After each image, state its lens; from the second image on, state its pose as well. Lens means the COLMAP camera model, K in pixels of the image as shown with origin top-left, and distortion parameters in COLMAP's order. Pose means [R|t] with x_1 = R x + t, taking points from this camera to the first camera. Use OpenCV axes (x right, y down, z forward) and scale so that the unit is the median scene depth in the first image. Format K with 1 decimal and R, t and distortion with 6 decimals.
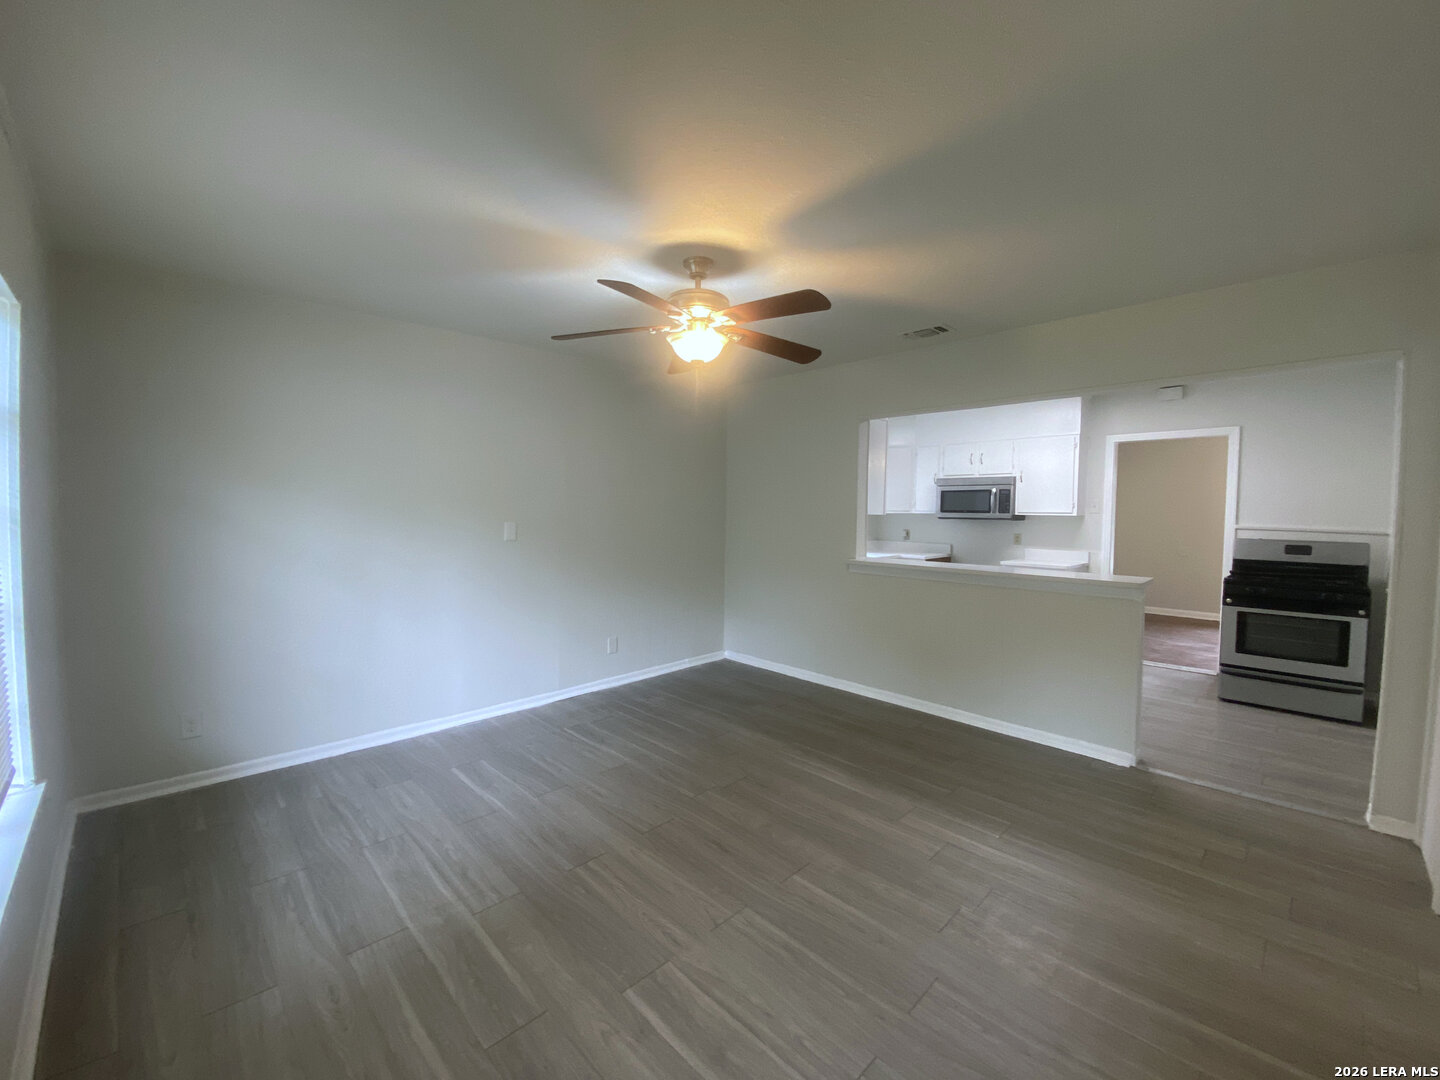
lens RADIAL K [[583.9, 0, 719.0], [0, 583.9, 533.1], [0, 0, 1]] dist [0.031159, -0.025311]
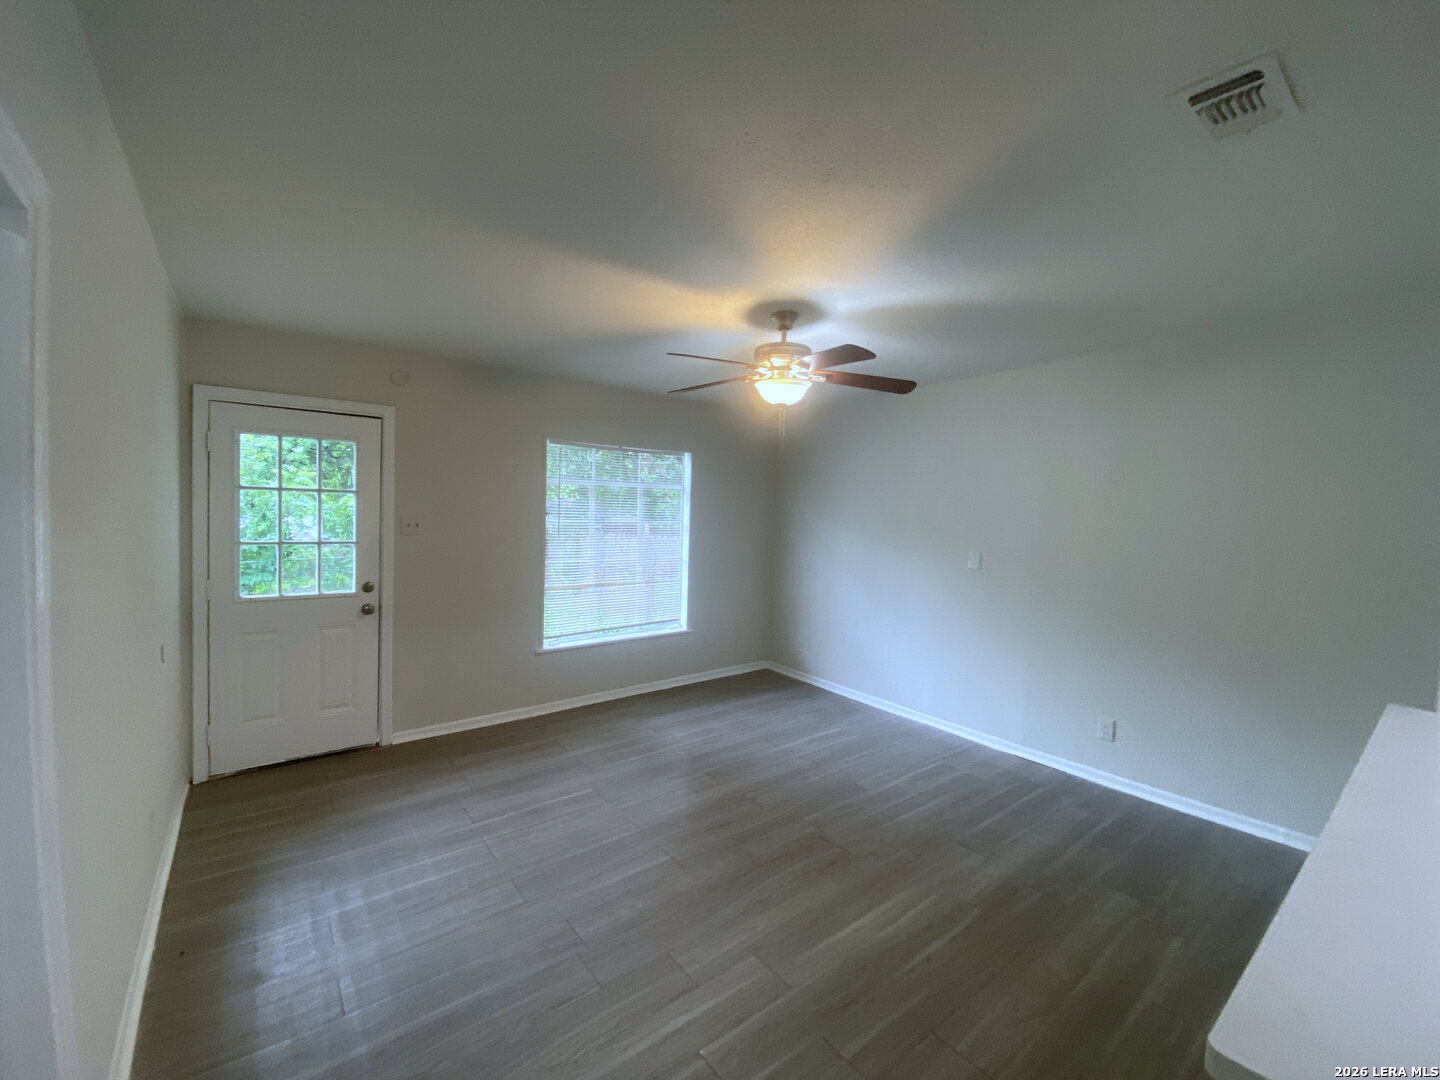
lens RADIAL K [[583.9, 0, 719.0], [0, 583.9, 533.1], [0, 0, 1]] dist [0.031159, -0.025311]
pose [[-0.111405, 0.026483, -0.993422, 0.867661], [-0.070725, 0.996899, 0.034507, -0.066721], [0.991255, 0.074104, -0.109186, 0.822048]]
